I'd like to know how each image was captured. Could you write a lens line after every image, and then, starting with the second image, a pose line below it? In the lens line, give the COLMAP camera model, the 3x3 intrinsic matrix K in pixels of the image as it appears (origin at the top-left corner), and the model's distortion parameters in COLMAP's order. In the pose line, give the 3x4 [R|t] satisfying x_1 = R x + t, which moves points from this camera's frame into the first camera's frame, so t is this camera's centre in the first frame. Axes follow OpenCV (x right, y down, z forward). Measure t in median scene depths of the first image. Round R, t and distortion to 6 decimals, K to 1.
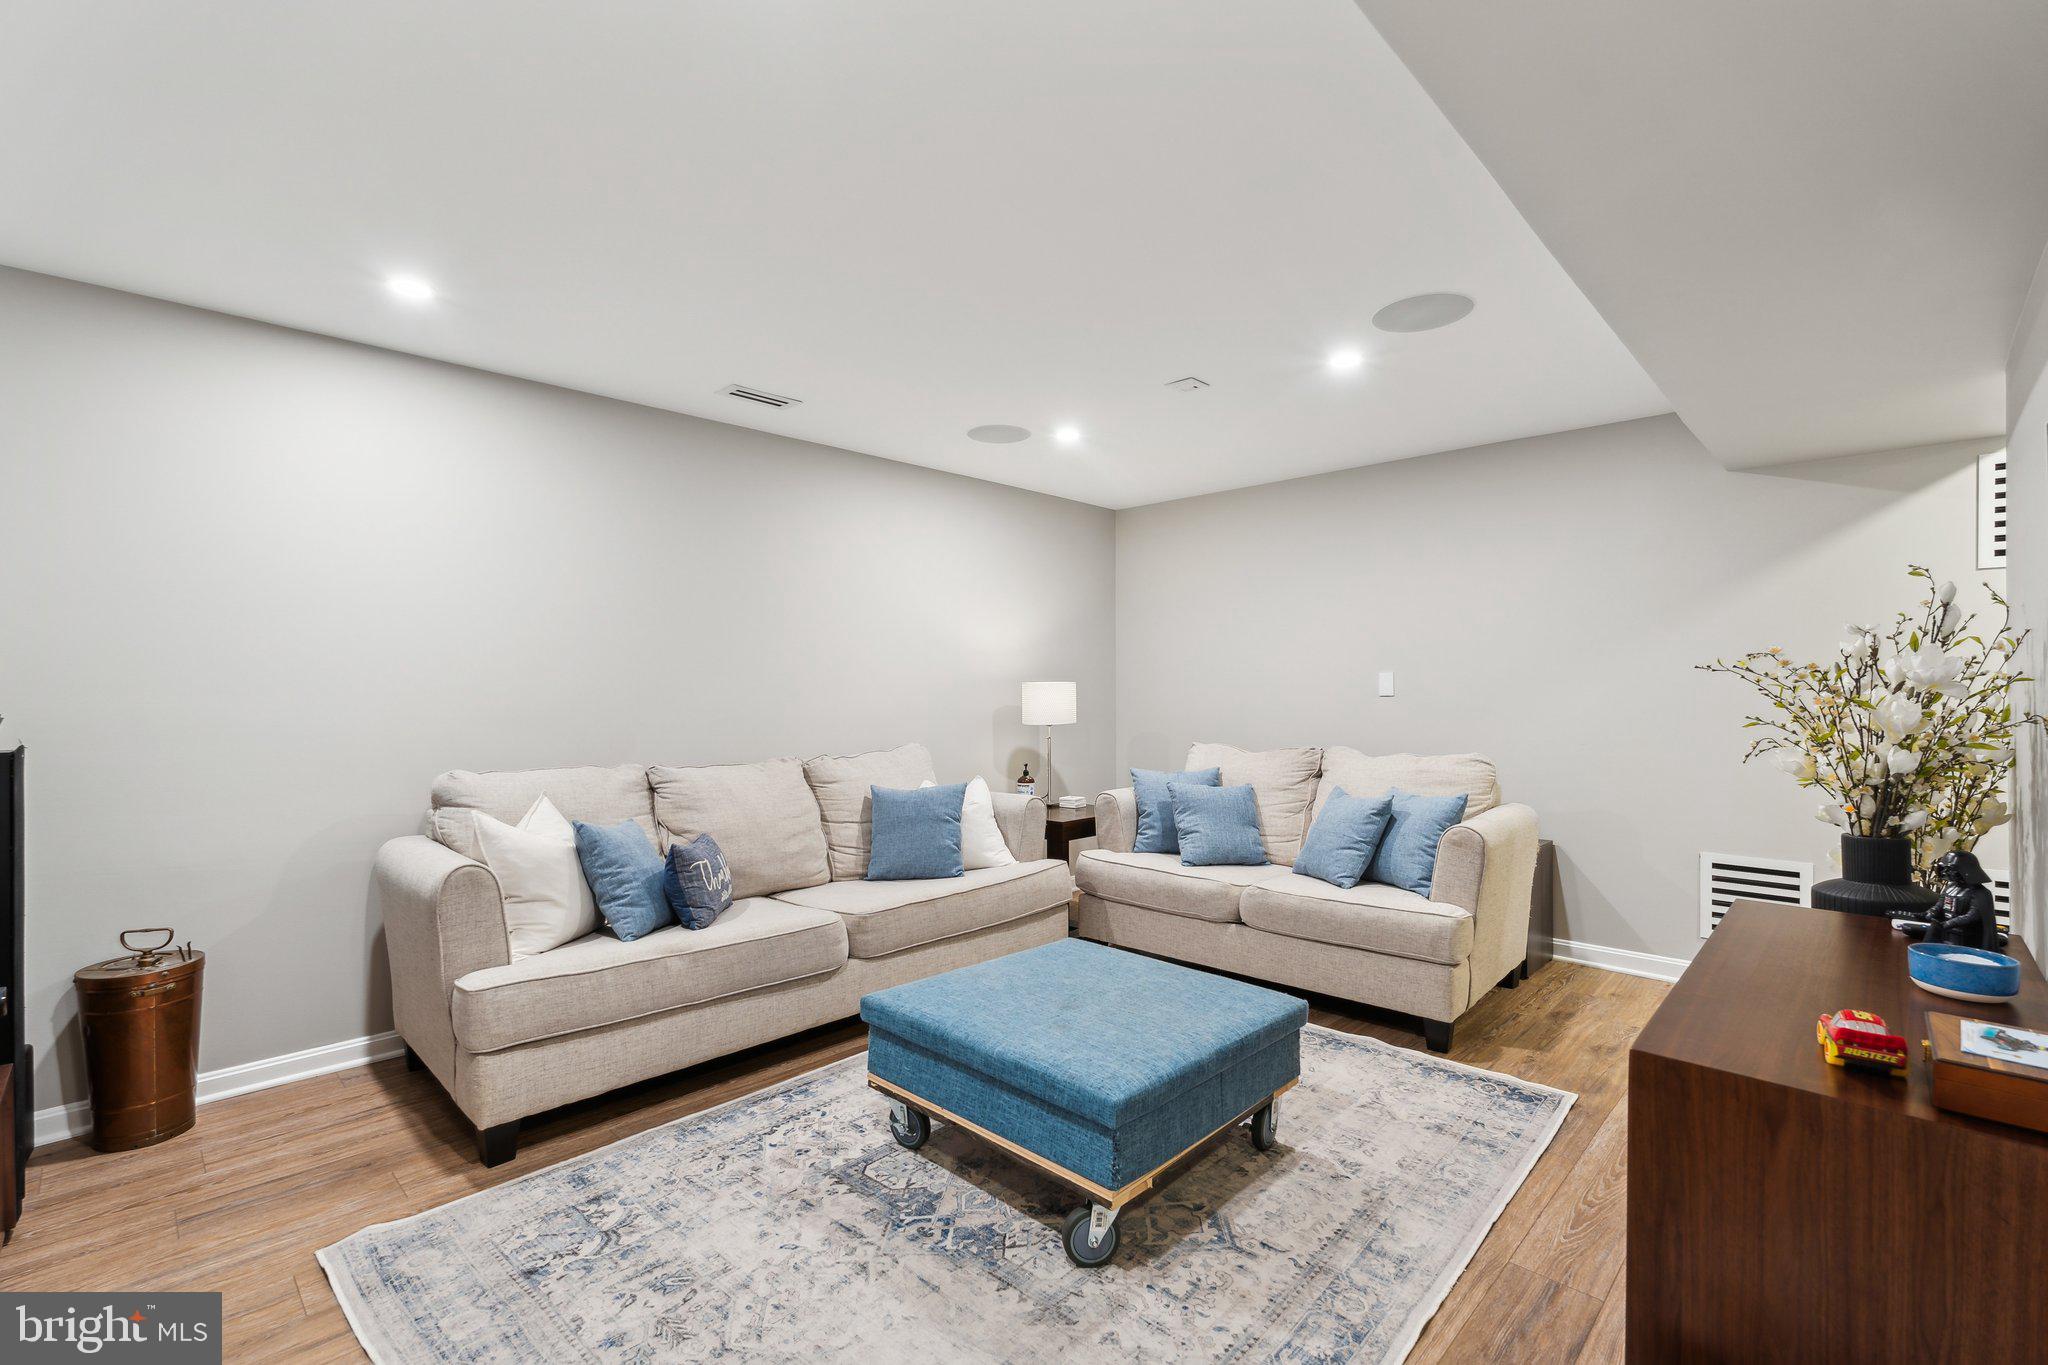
lens RADIAL K [[908.7, 0, 1020.1], [0, 908.7, 693.9], [0, 0, 1]] dist [-0.002390, -0.000478]
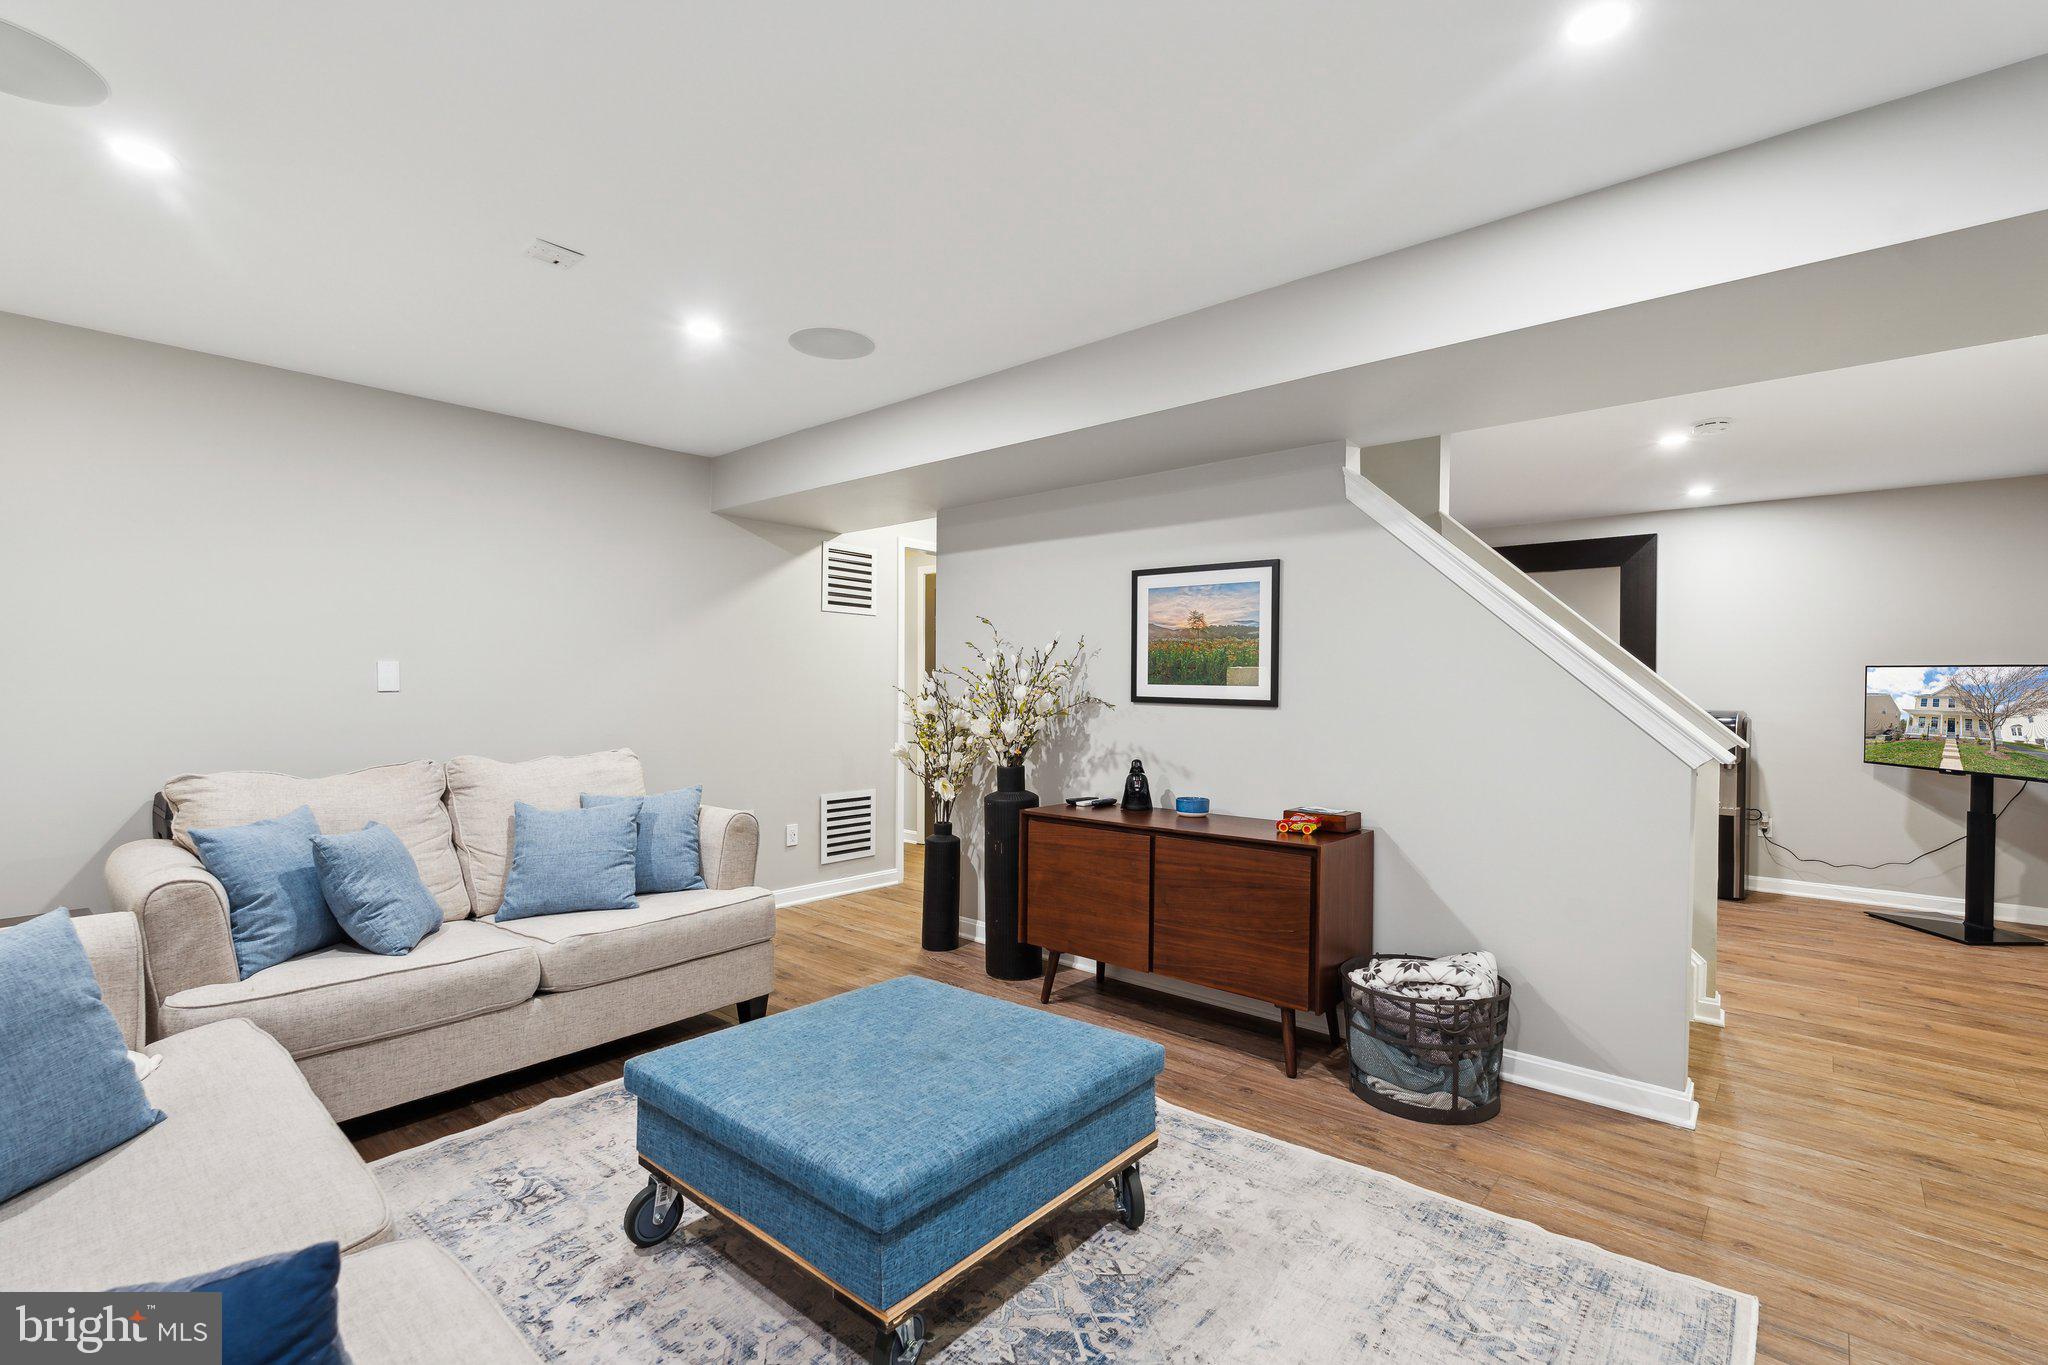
lens RADIAL K [[908.7, 0, 1030.1], [0, 908.7, 697.6], [0, 0, 1]] dist [-0.002390, -0.000478]
pose [[-0.060194, -0.012282, 0.998111, -0.857684], [0.000311, 0.999924, 0.012323, -0.002932], [-0.998187, 0.001052, -0.060186, 1.040164]]
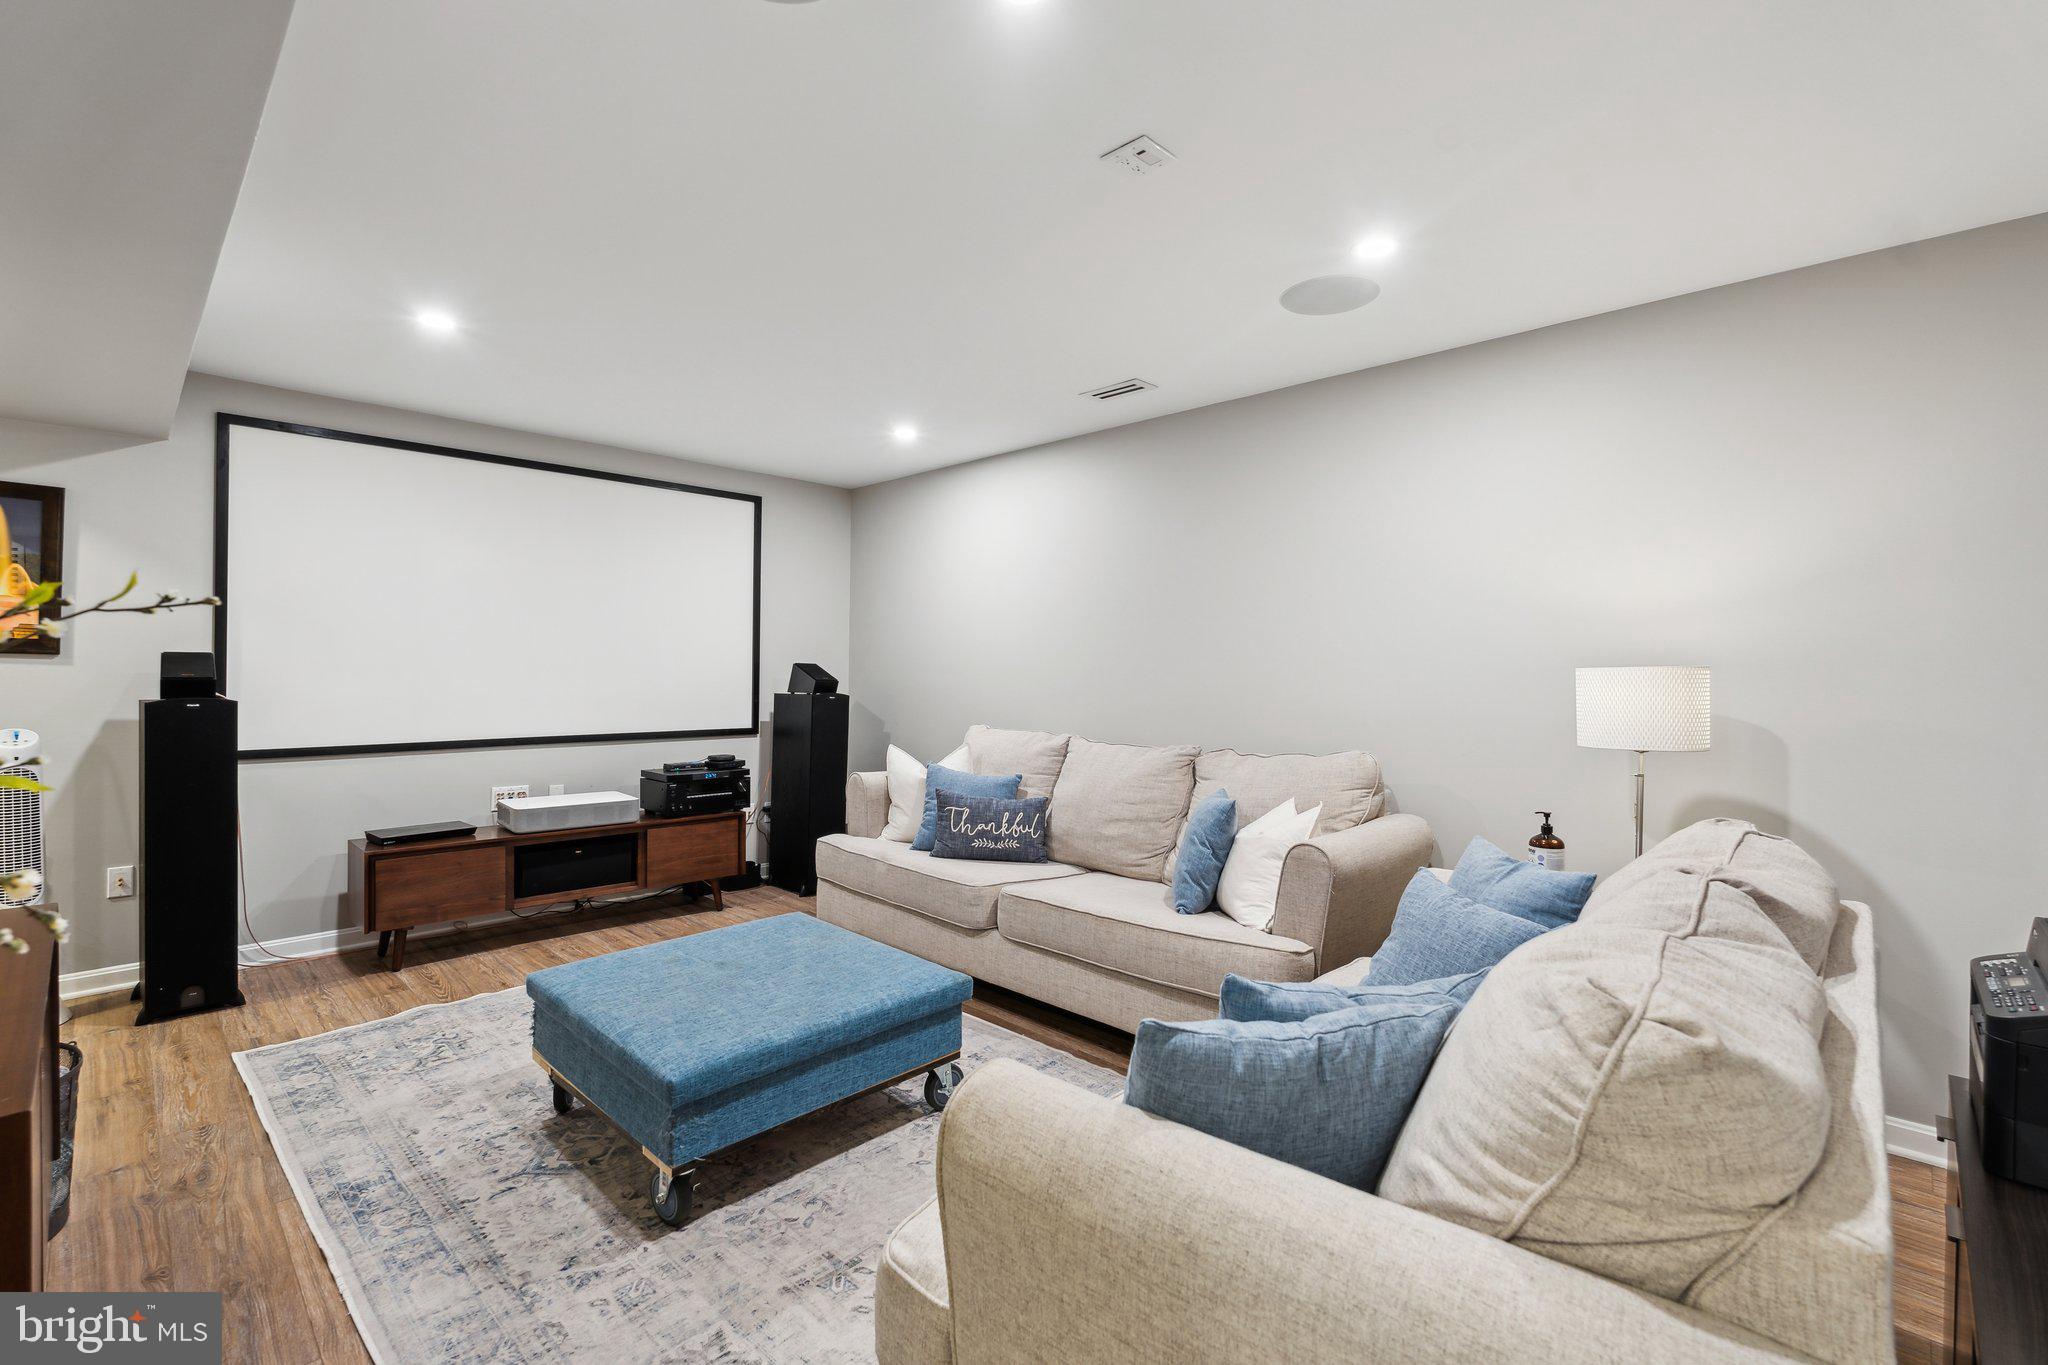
lens RADIAL K [[908.7, 0, 1021.7], [0, 908.7, 676.2], [0, 0, 1]] dist [-0.002390, -0.000478]
pose [[-0.008235, 0.006946, -0.999942, 1.208456], [-0.017421, 0.999823, 0.007089, -0.011674], [0.999814, 0.017479, -0.008113, 1.458273]]
